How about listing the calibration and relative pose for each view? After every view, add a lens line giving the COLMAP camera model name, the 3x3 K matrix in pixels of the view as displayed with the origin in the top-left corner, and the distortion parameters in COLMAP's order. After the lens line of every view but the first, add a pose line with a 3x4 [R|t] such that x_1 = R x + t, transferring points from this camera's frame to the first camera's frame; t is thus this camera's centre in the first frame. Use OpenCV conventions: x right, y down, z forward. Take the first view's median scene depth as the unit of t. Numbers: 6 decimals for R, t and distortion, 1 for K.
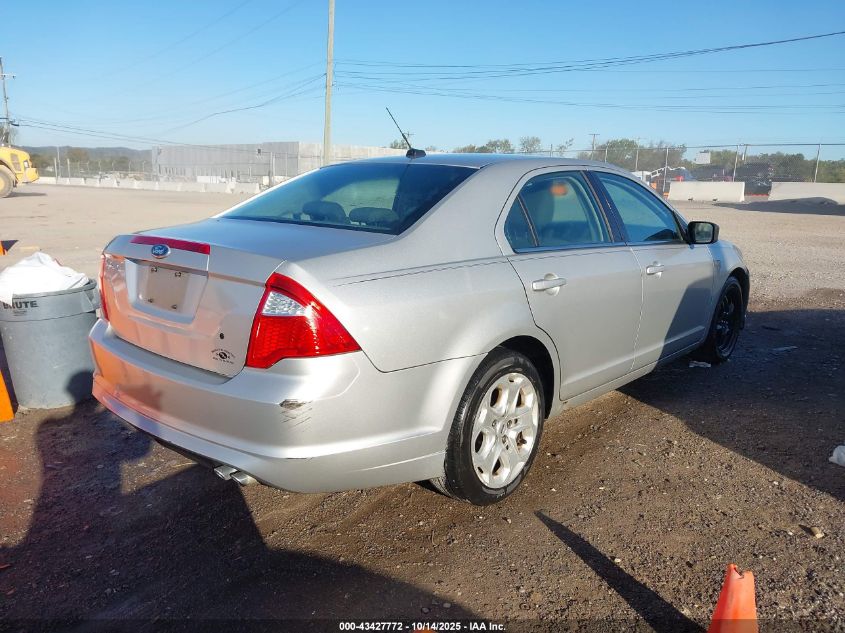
lens RADIAL K [[666.5, 0, 422.5], [0, 666.5, 316.5], [0, 0, 1]] dist [0.008841, -0.010005]
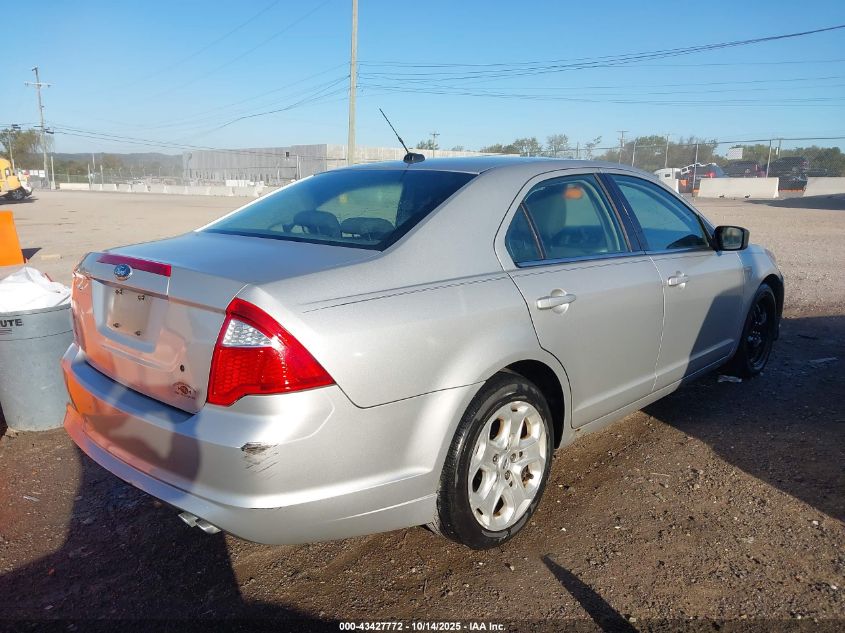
lens RADIAL K [[655.1, 0, 433.3], [0, 655.1, 313.0], [0, 0, 1]] dist [0.002527, 0.001775]
pose [[0.999278, -0.008787, -0.036960, 0.053751], [0.008786, 0.999961, -0.000164, -0.032678], [0.036960, -0.000161, 0.999317, 0.105404]]
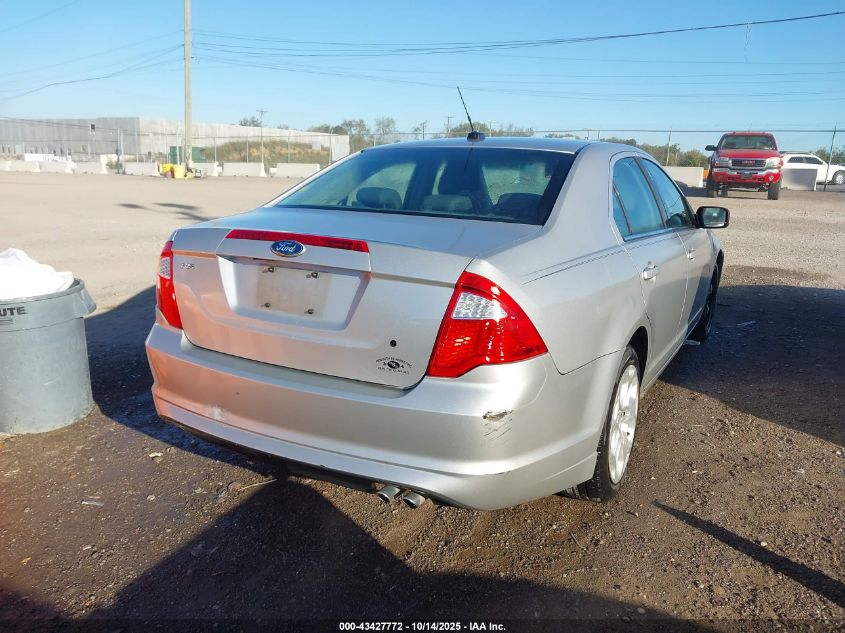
lens RADIAL K [[668.0, 0, 371.6], [0, 668.0, 313.4], [0, 0, 1]] dist [0.001341, 0.000687]
pose [[0.977174, -0.039464, 0.208742, -0.401818], [0.034298, 0.999011, 0.028309, -0.029069], [-0.209653, -0.020504, 0.977561, 0.109293]]
